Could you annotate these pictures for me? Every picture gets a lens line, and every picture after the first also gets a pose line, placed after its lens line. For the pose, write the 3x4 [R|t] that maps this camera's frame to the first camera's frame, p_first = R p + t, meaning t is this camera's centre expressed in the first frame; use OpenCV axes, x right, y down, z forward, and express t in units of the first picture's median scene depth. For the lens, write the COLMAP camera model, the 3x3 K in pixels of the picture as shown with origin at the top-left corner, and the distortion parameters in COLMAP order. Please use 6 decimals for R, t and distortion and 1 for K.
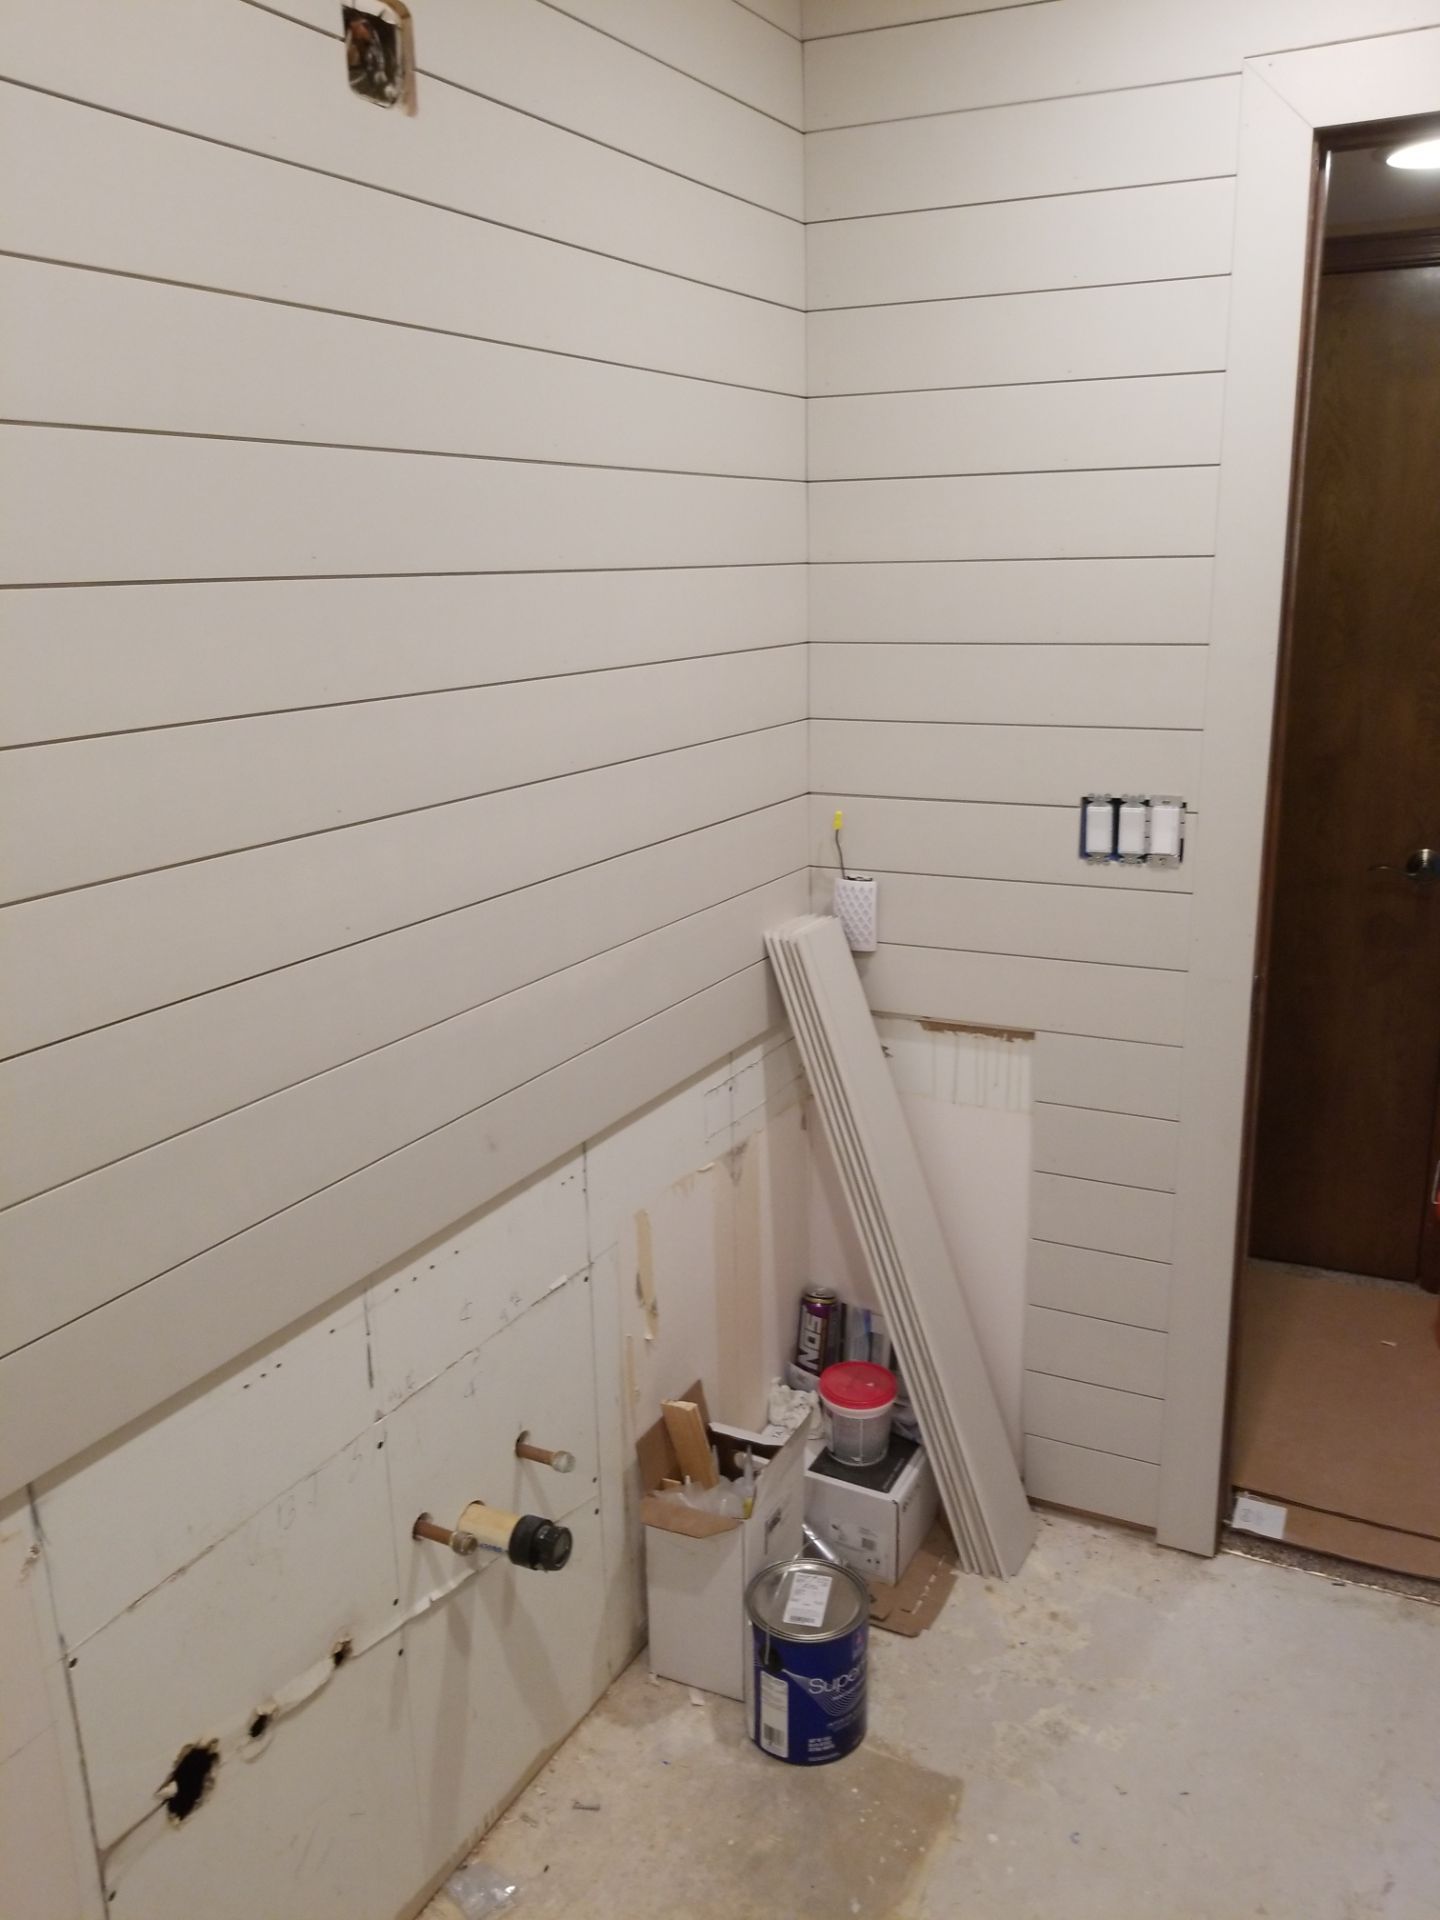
lens RADIAL K [[1527.0, 0, 724.0], [0, 1527.0, 954.5], [0, 0, 1]] dist [0.047257, -0.079146]
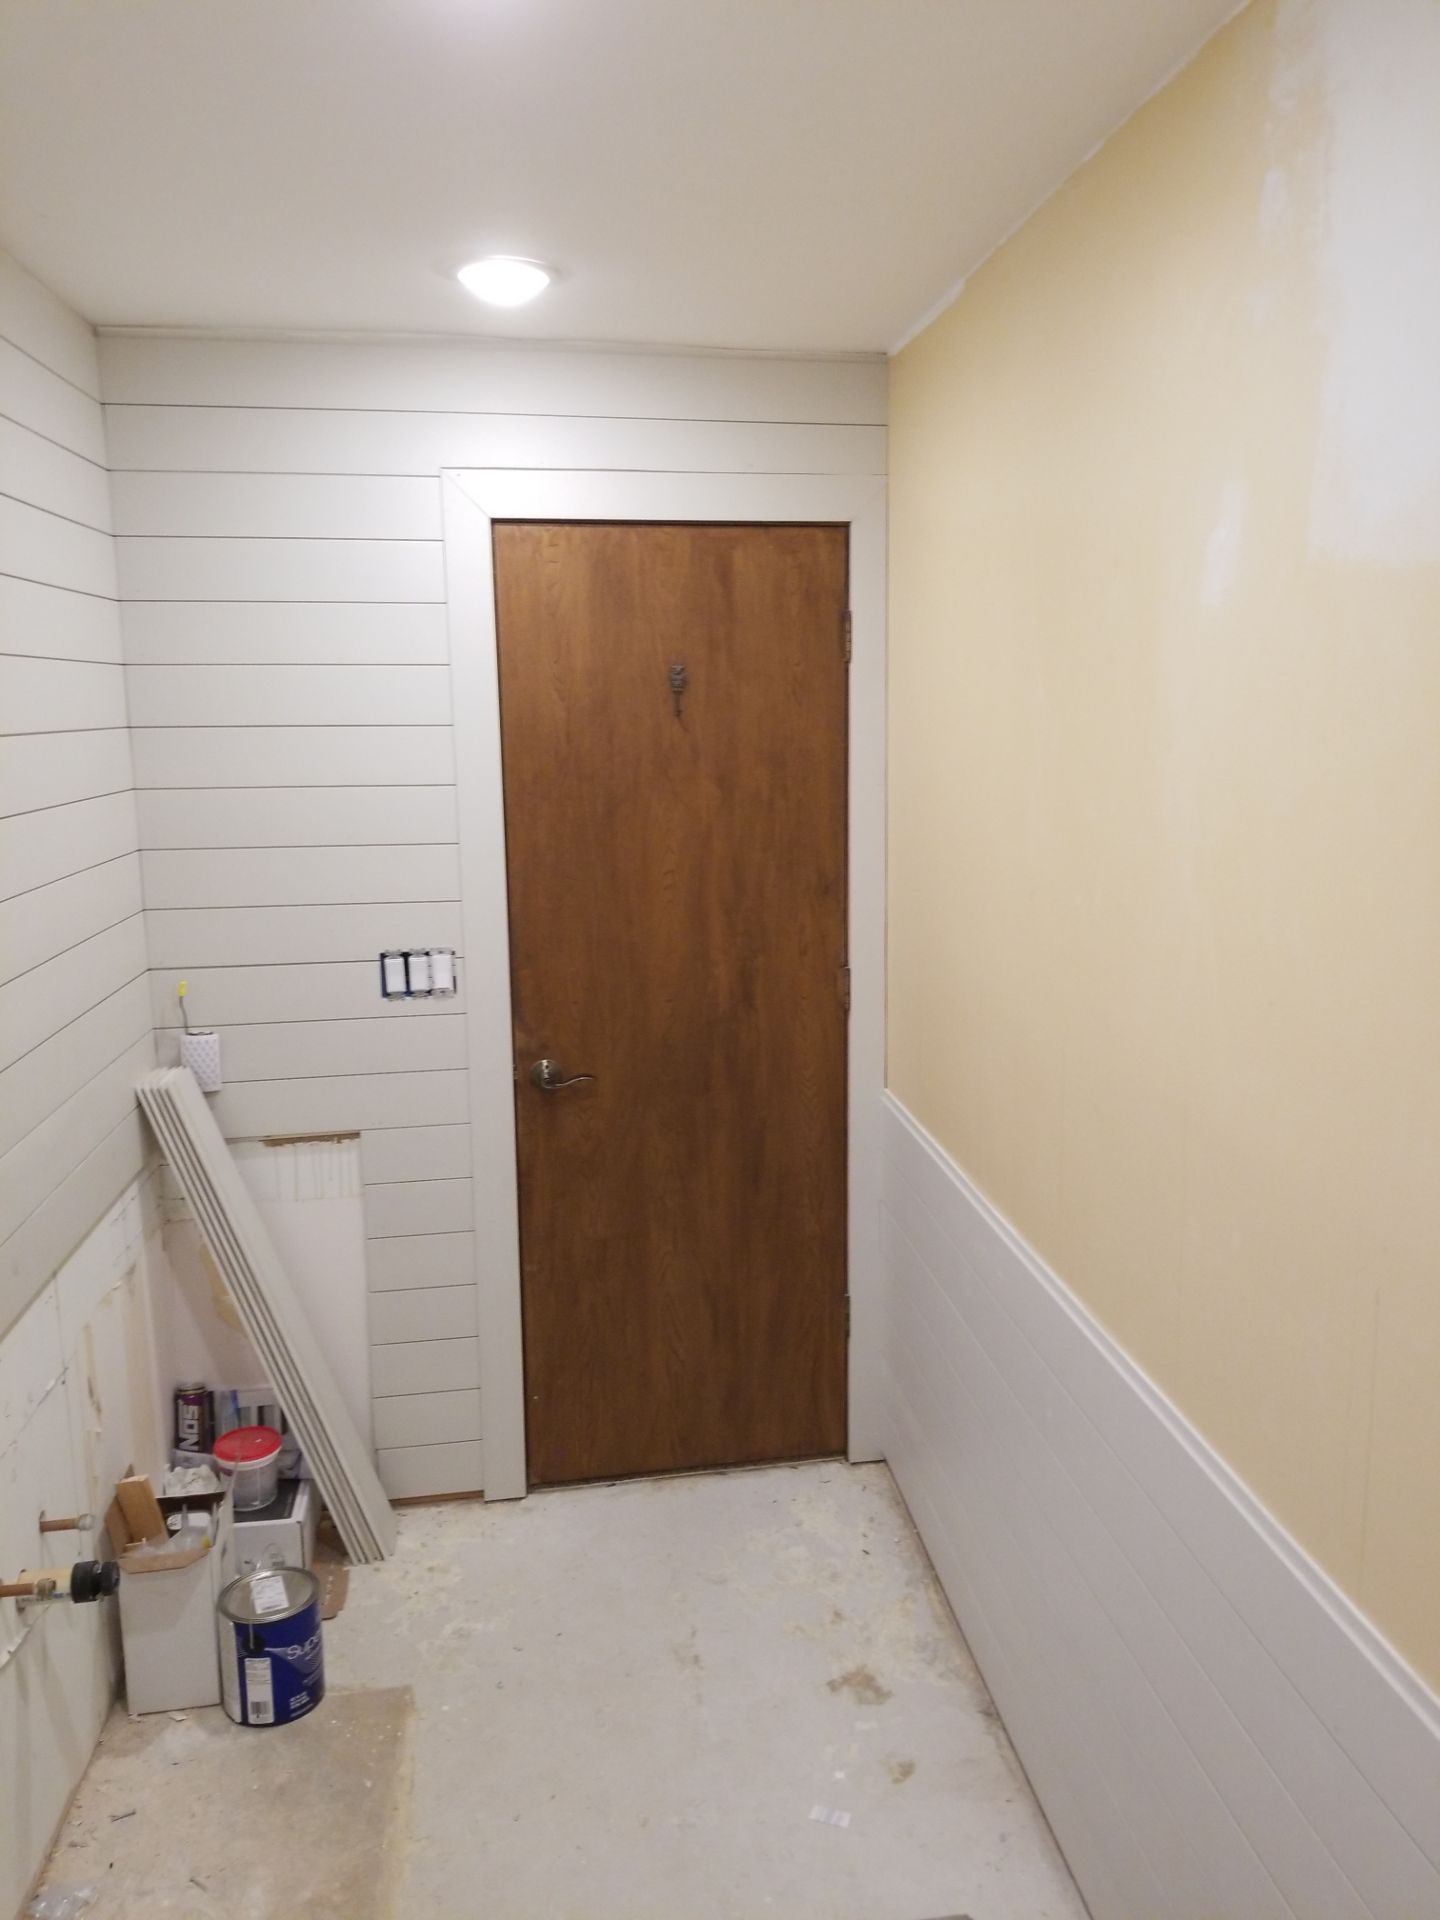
lens RADIAL K [[1527.0, 0, 723.6], [0, 1527.0, 957.4], [0, 0, 1]] dist [0.047257, -0.079146]
pose [[0.818157, -0.090013, 0.567905, -0.296859], [0.146546, 0.987697, -0.054572, 0.021428], [-0.556006, 0.127872, 0.821283, -0.305728]]
